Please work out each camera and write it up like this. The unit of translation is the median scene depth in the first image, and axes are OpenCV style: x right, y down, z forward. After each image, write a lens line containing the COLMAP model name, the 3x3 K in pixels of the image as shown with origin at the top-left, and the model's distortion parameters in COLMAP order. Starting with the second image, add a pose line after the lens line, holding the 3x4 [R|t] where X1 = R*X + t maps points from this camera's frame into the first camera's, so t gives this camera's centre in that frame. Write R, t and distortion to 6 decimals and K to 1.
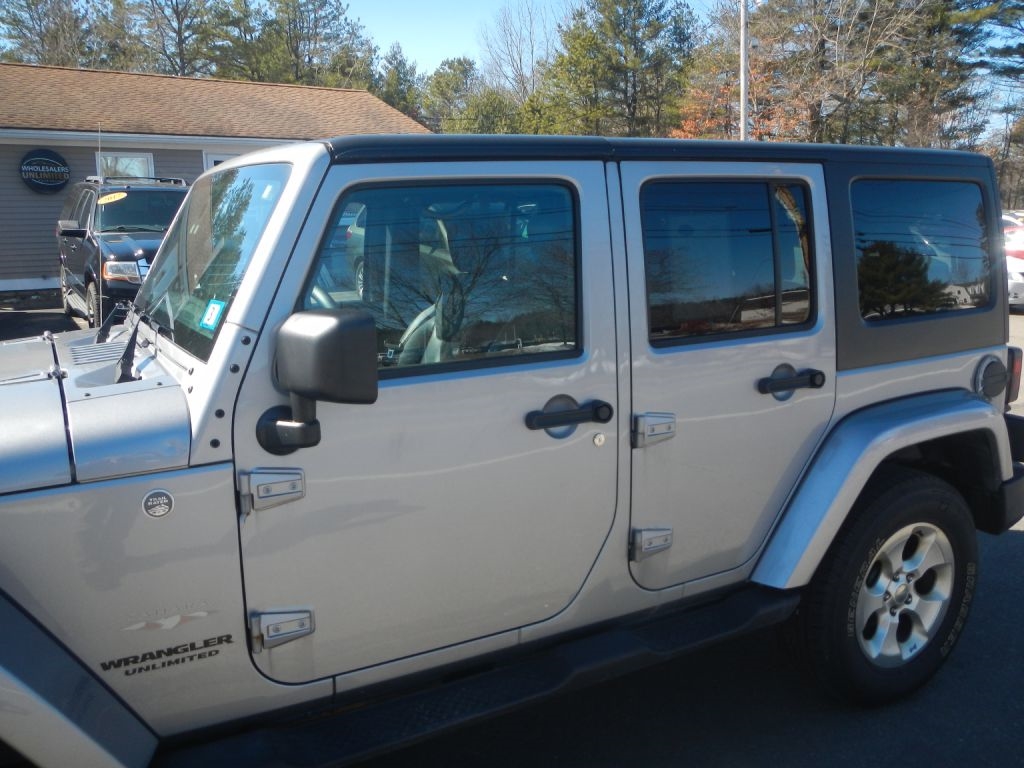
lens RADIAL K [[852.8, 0, 513.1], [0, 852.8, 379.4], [0, 0, 1]] dist [-0.015976, 0.000683]
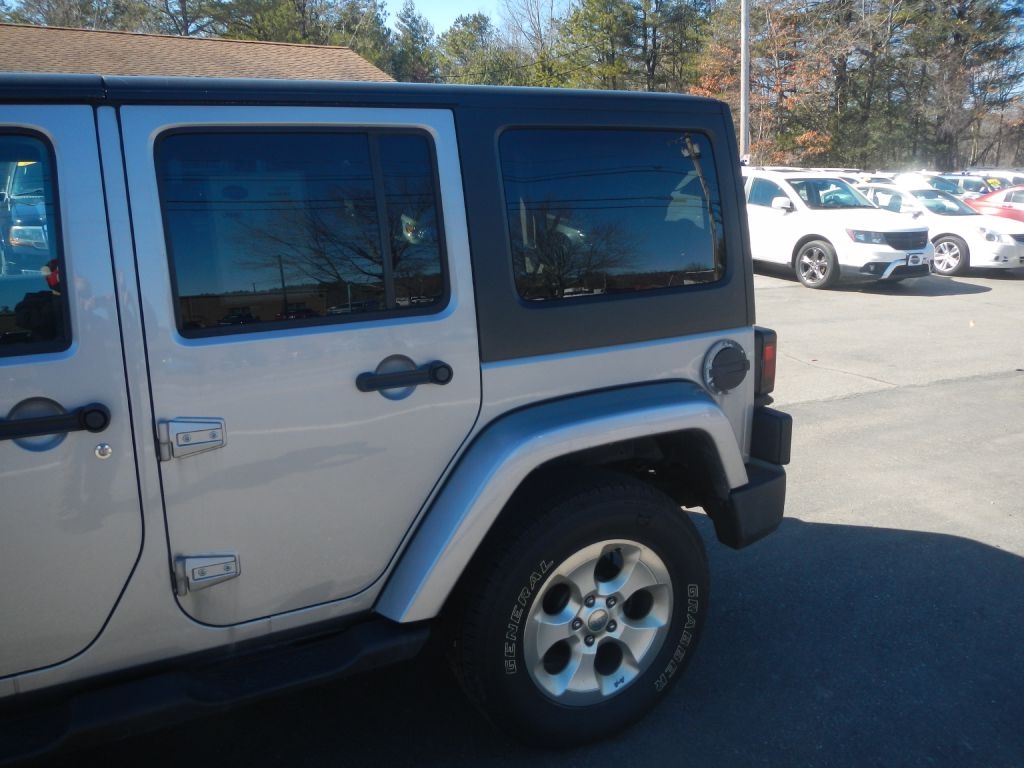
lens RADIAL K [[846.1, 0, 512.0], [0, 846.1, 384.0], [0, 0, 1]] dist [-0.001852, -0.006776]
pose [[0.999333, 0.004491, -0.036239, 0.127115], [-0.002665, 0.998731, 0.050284, -0.008835], [0.036419, -0.050154, 0.998077, 0.050540]]
